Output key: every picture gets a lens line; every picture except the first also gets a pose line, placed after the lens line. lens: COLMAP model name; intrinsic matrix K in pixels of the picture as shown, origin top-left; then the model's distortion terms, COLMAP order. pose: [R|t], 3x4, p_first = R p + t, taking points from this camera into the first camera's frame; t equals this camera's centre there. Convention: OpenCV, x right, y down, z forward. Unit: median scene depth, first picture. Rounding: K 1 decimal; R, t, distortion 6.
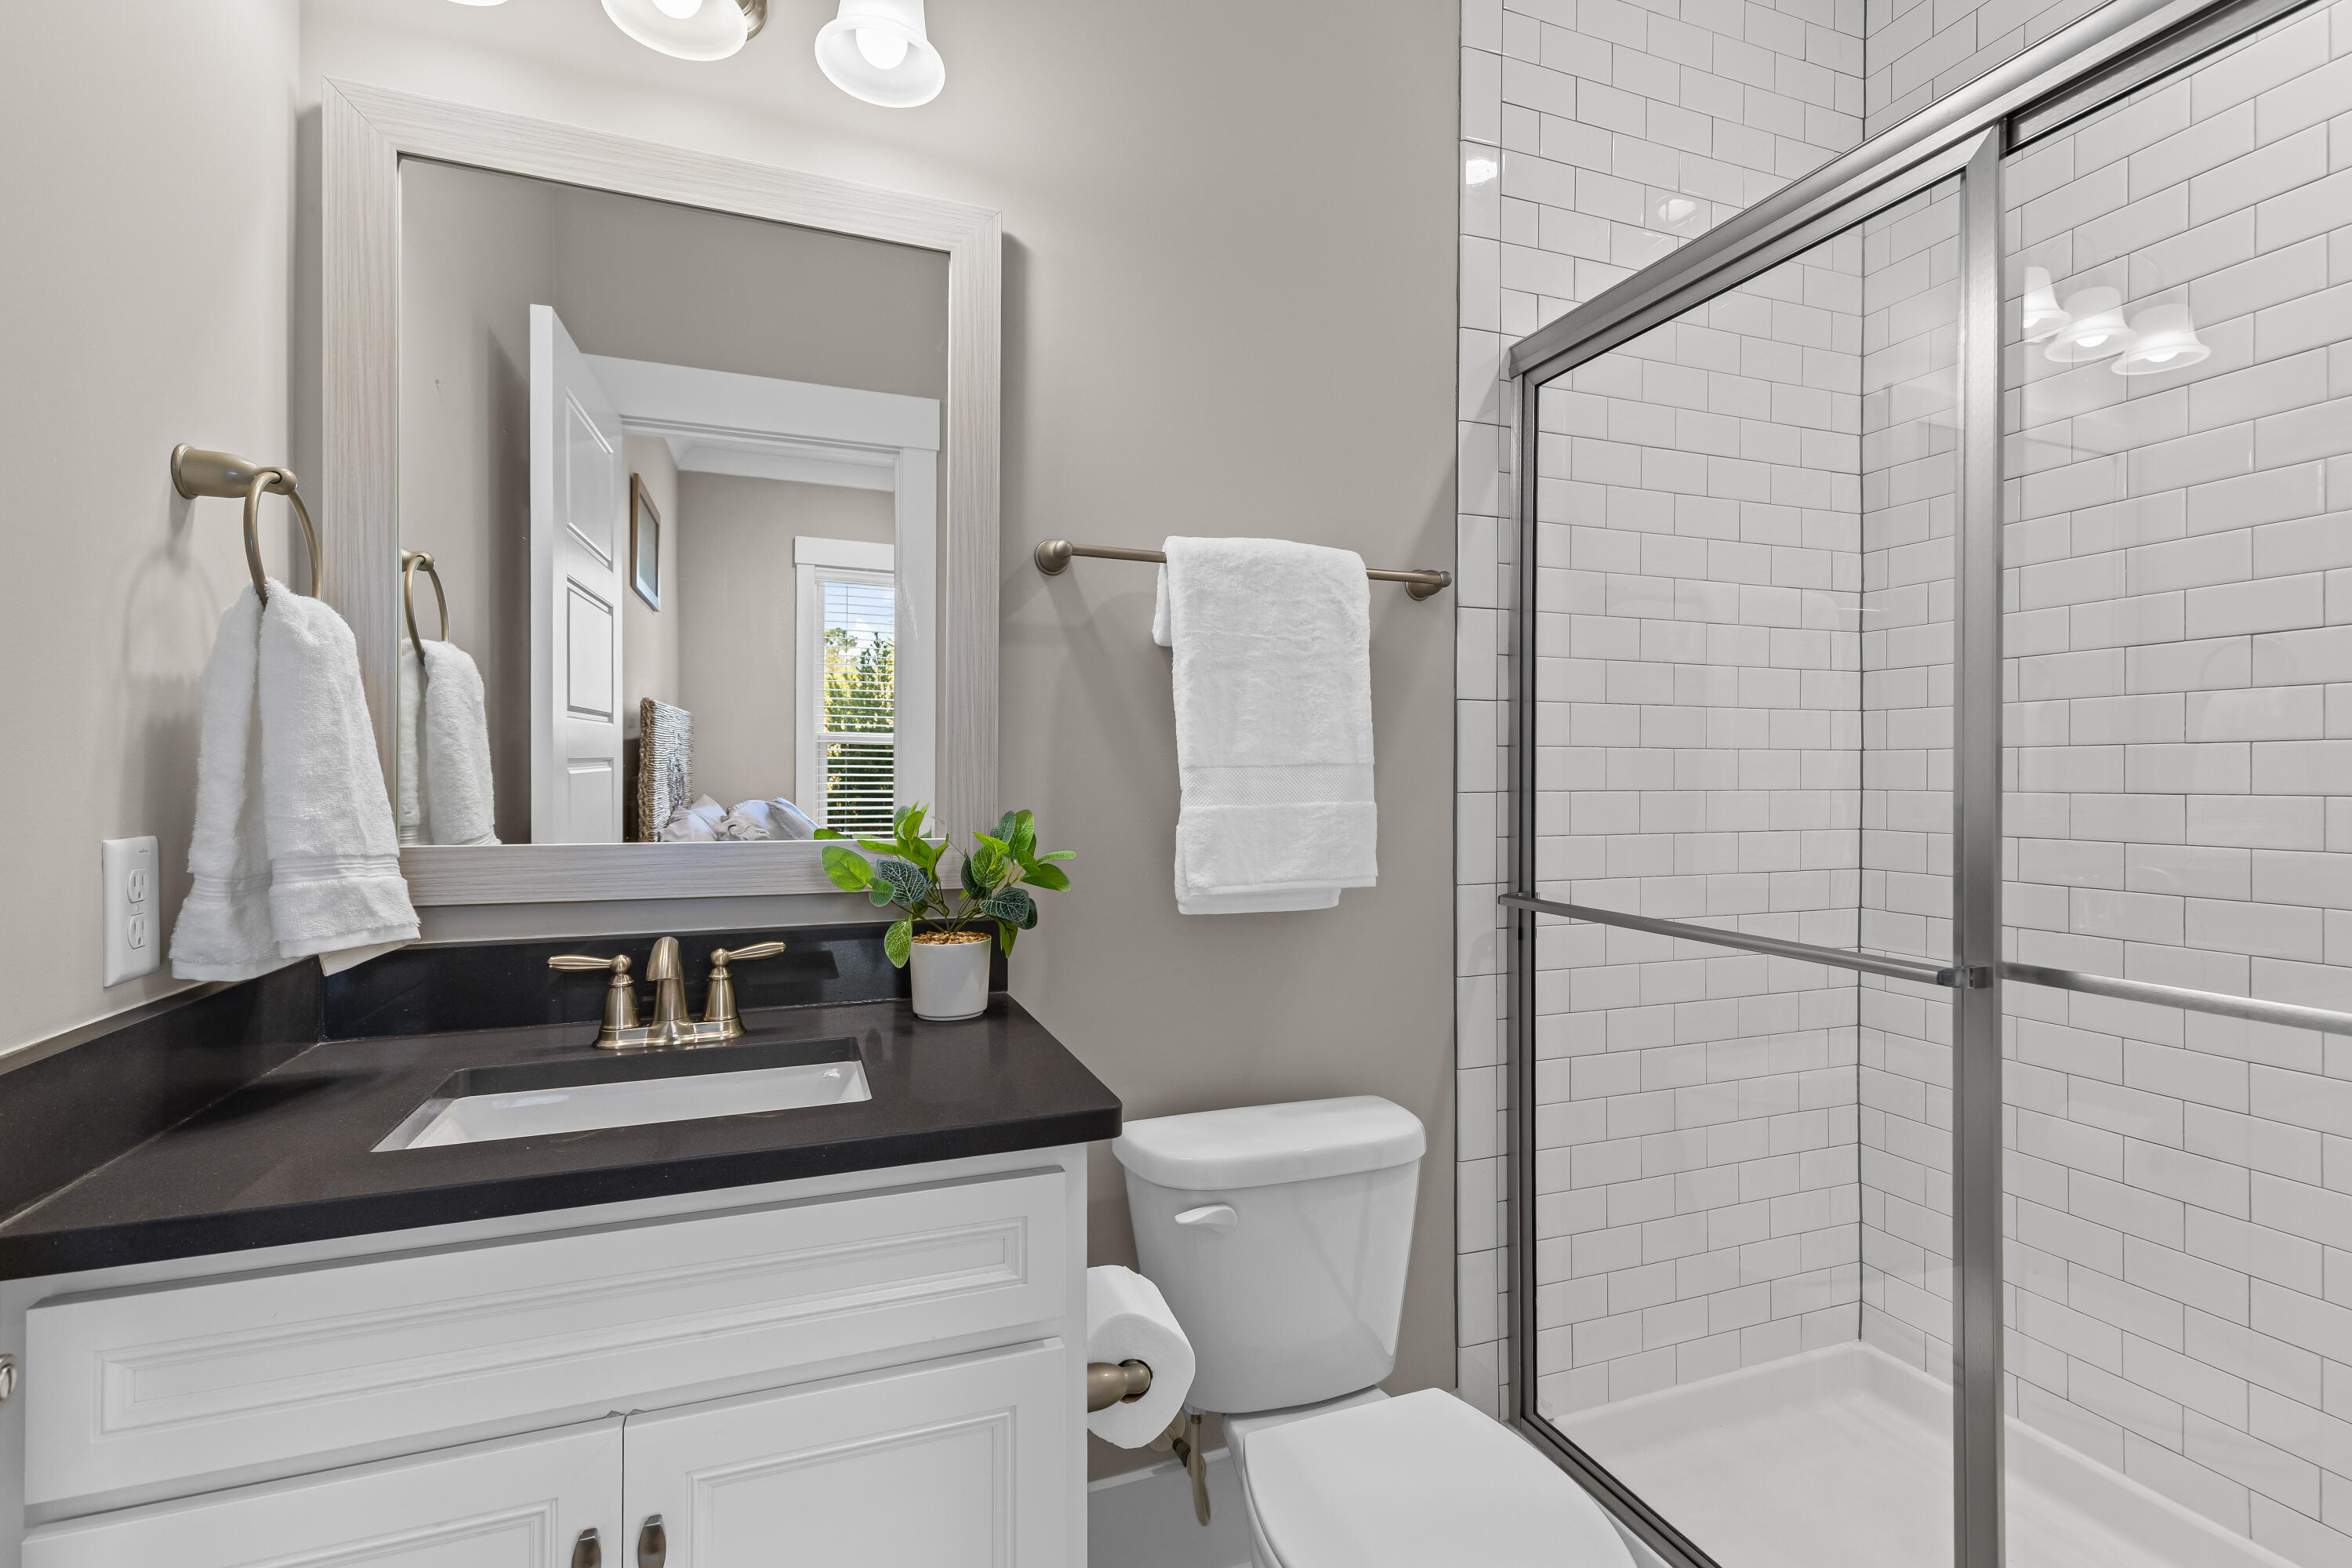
lens RADIAL K [[1061.7, 0, 1164.0], [0, 1061.7, 780.2], [0, 0, 1]] dist [0.000331, -0.000362]
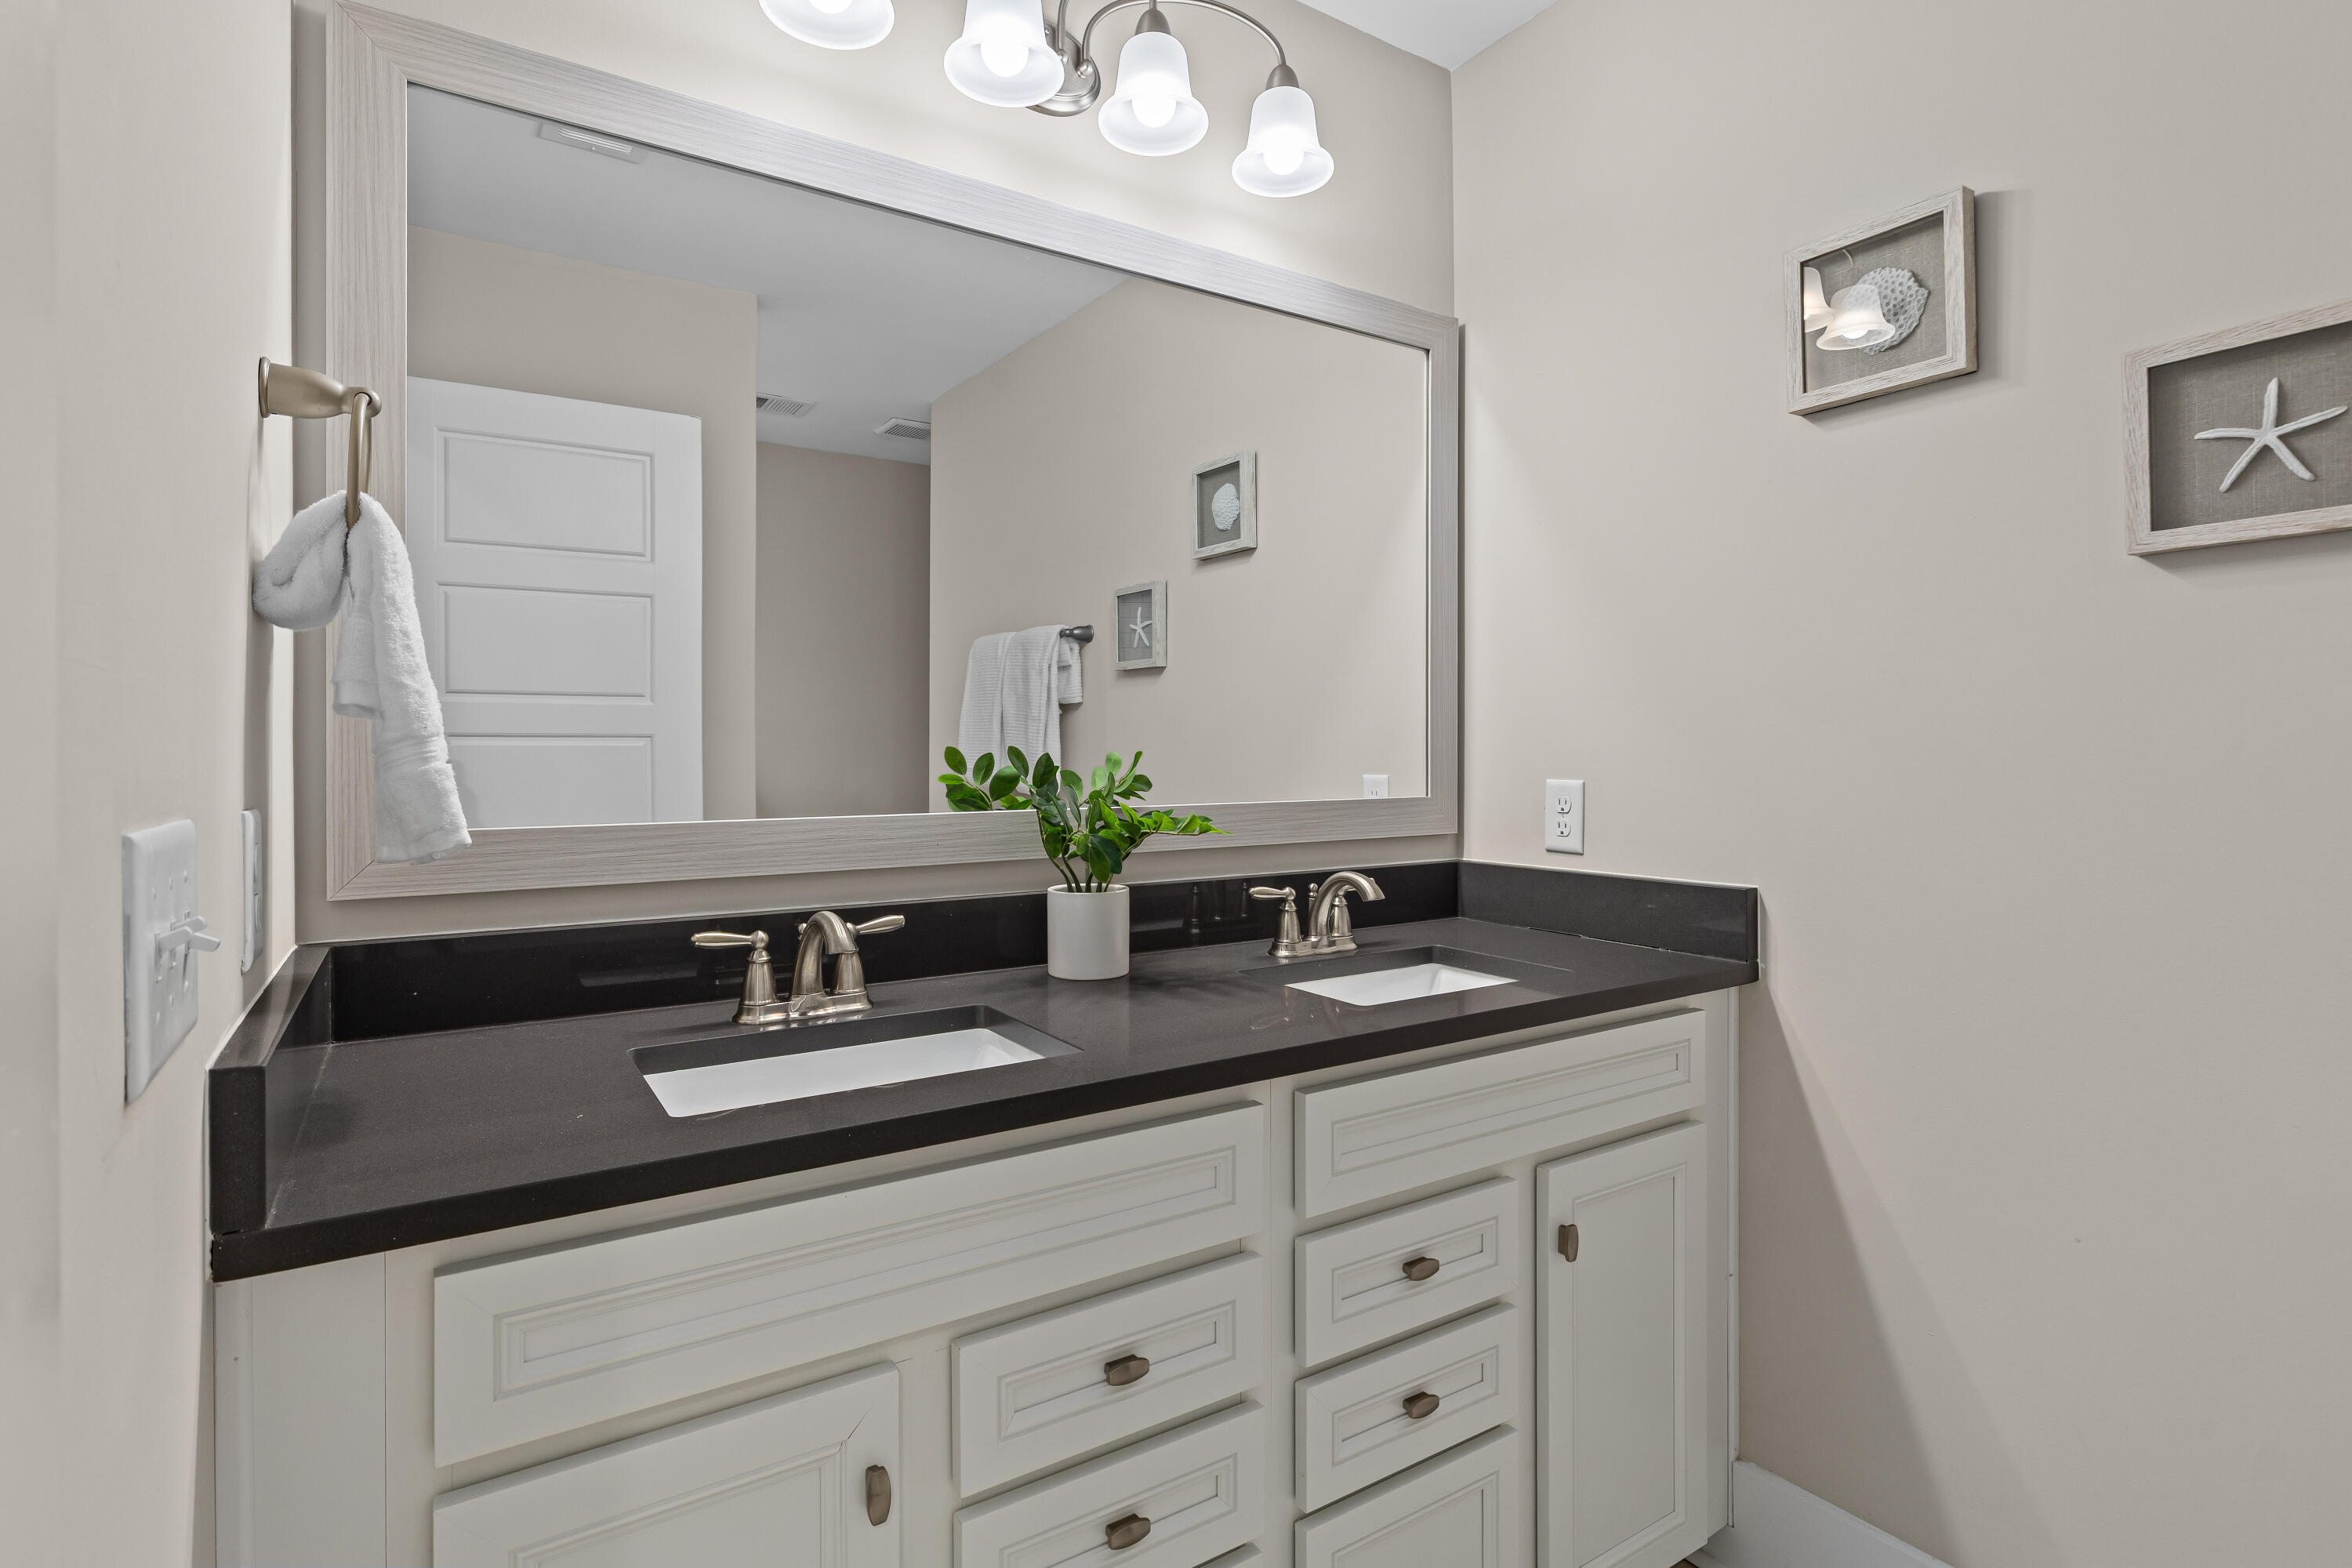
lens RADIAL K [[1123.2, 0, 1166.6], [0, 1123.2, 749.4], [0, 0, 1]] dist [0.027762, 0.000188]
pose [[0.986874, -0.004430, 0.161434, -0.301797], [0.005464, 0.999967, -0.005960, 0.000850], [-0.161402, 0.006764, 0.986866, -0.118361]]
